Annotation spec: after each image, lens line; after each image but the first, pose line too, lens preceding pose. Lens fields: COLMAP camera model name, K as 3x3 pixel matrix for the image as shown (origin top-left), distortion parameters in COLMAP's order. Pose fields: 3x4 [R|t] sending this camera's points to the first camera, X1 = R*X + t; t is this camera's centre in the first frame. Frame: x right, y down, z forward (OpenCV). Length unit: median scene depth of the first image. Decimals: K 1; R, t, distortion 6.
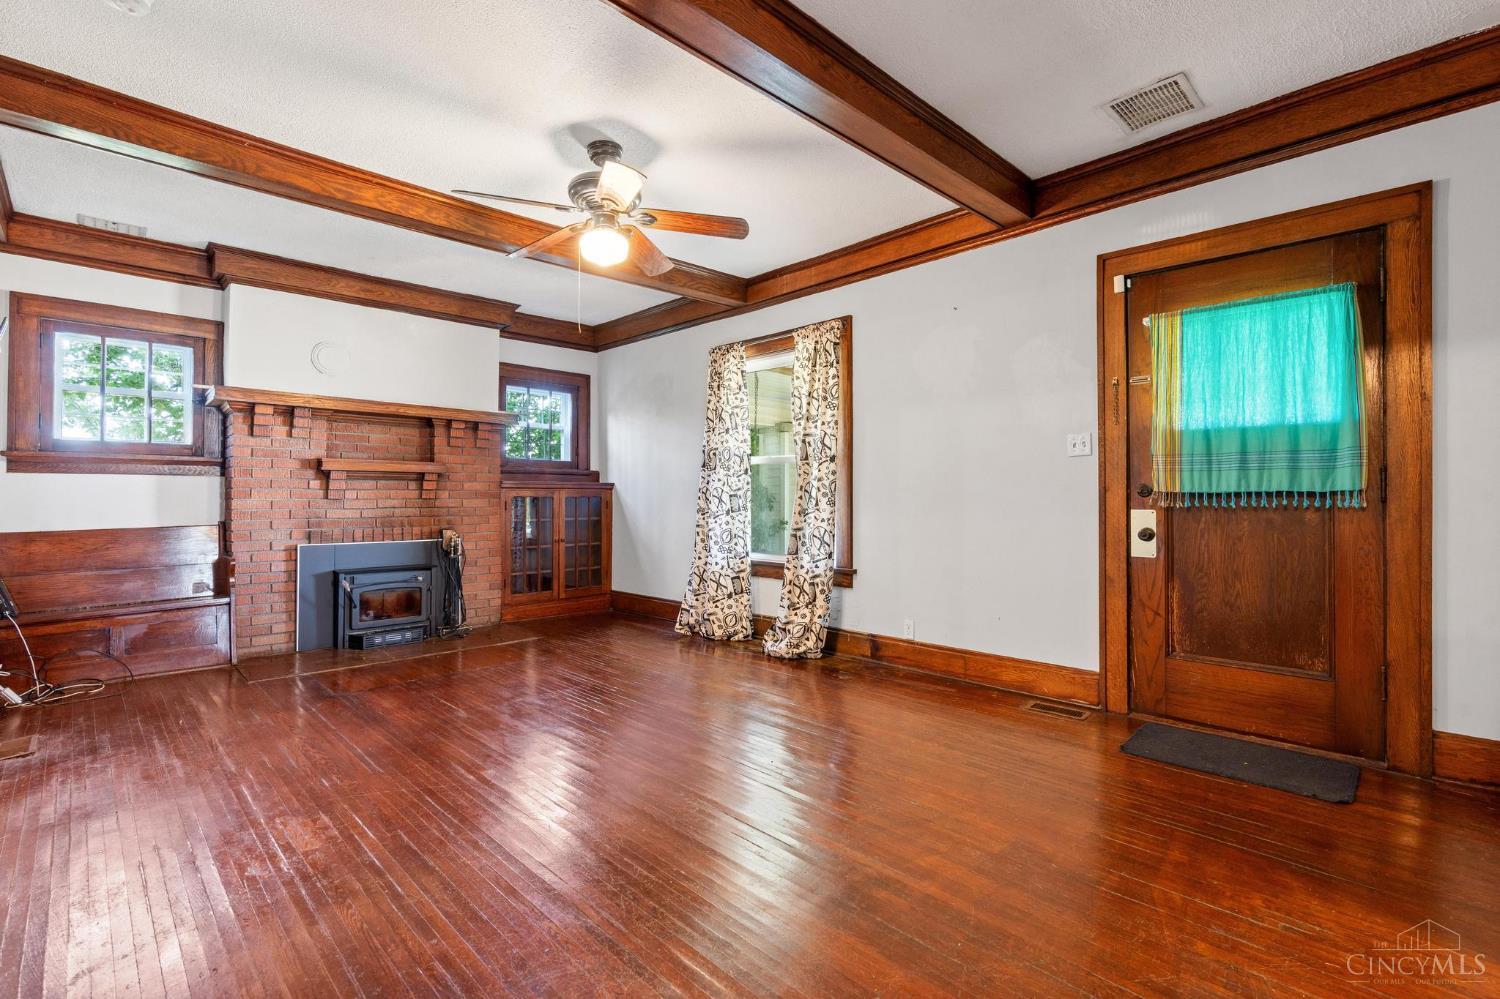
lens RADIAL K [[676.7, 0, 756.0], [0, 676.7, 494.8], [0, 0, 1]] dist [-0.005323, 0.000291]
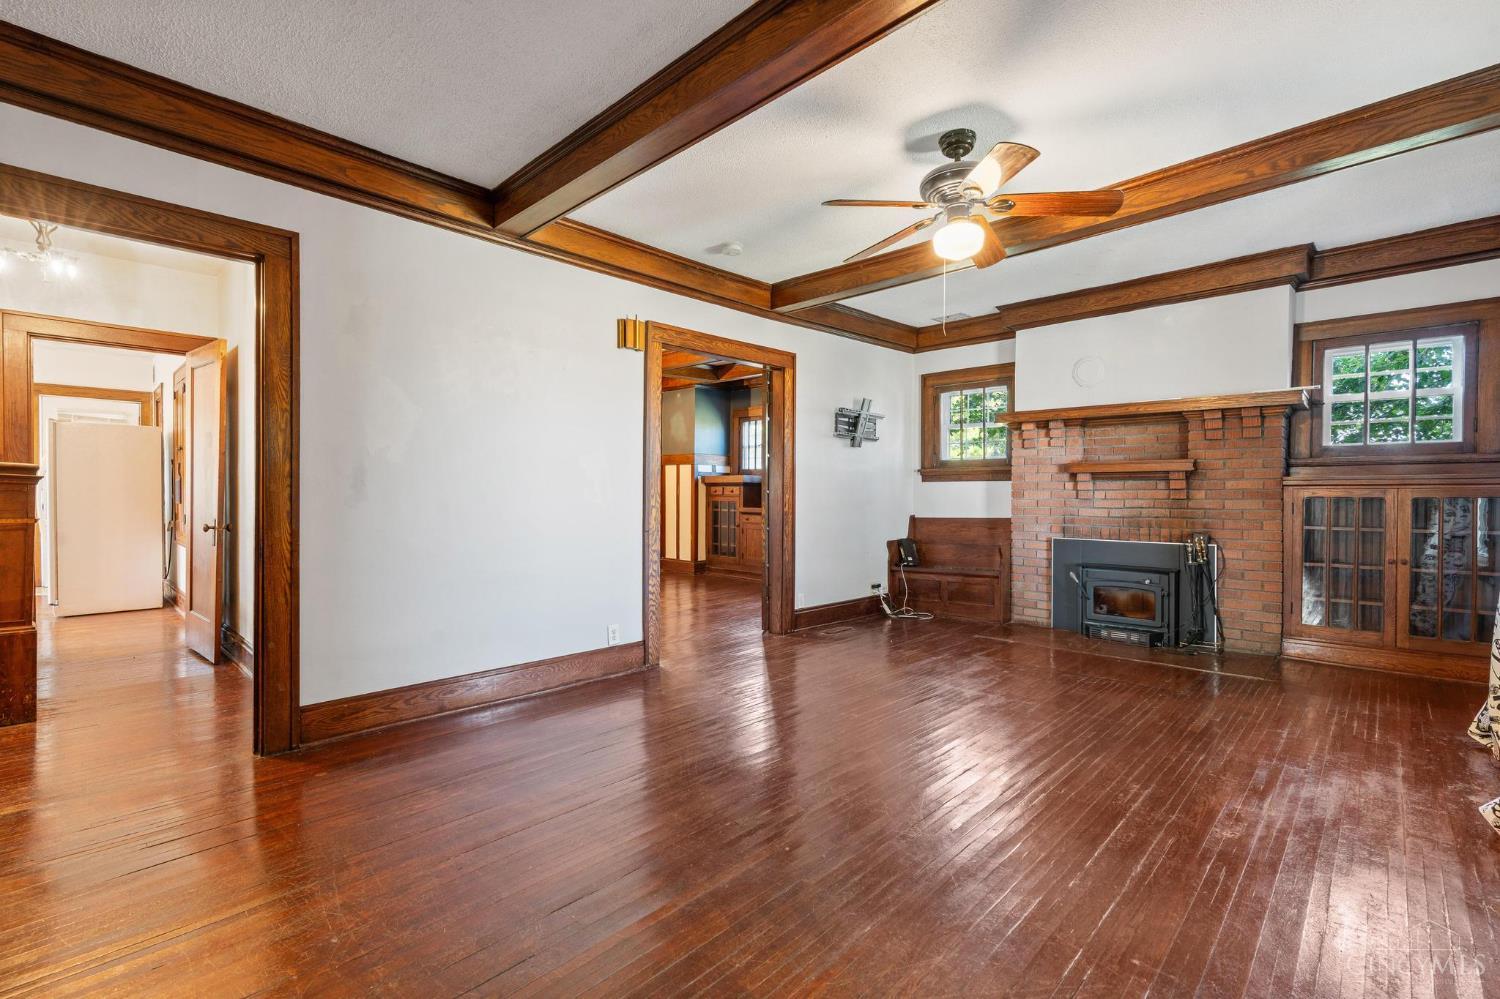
lens RADIAL K [[676.7, 0, 752.6], [0, 676.7, 502.2], [0, 0, 1]] dist [-0.005323, 0.000291]
pose [[0.021934, 0.009952, -0.999710, 0.448835], [0.001534, 0.999949, 0.009988, 0.000103], [0.999758, -0.001753, 0.021918, 0.412324]]
